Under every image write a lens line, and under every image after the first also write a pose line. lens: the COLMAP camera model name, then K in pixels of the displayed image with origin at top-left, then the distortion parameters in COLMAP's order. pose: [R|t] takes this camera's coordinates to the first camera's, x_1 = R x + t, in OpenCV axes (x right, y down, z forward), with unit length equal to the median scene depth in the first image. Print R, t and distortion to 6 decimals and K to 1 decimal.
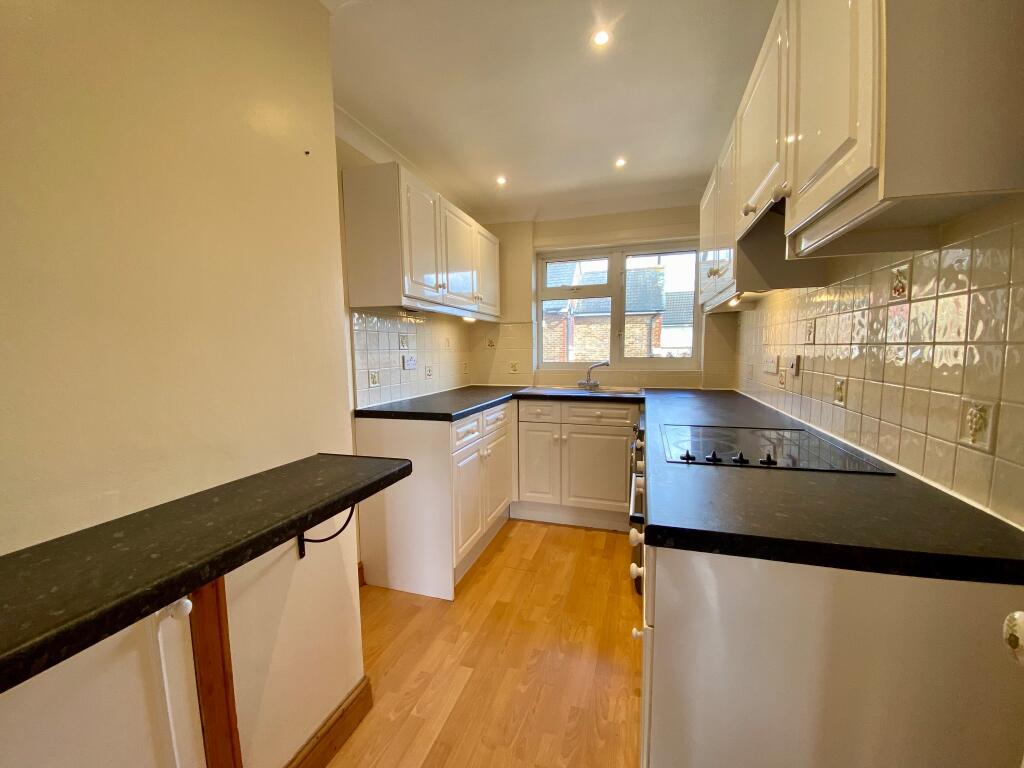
lens RADIAL K [[419.9, 0, 512.0], [0, 419.9, 384.0], [0, 0, 1]] dist [0.079334, 0.000002]
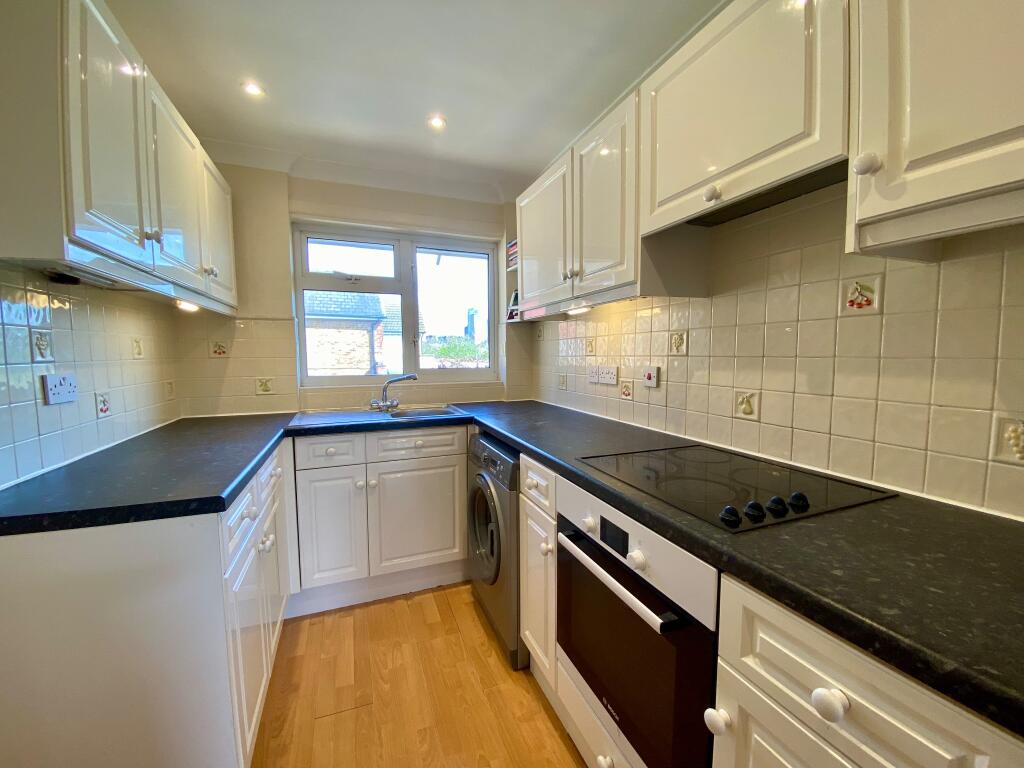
lens RADIAL K [[409.5, 0, 512.0], [0, 409.5, 384.0], [0, 0, 1]] dist [0.013346, -0.023371]
pose [[0.774812, -0.041534, 0.630826, -0.118828], [0.050135, 0.998734, 0.004180, -0.029358], [-0.630201, 0.028388, 0.775913, 0.296007]]
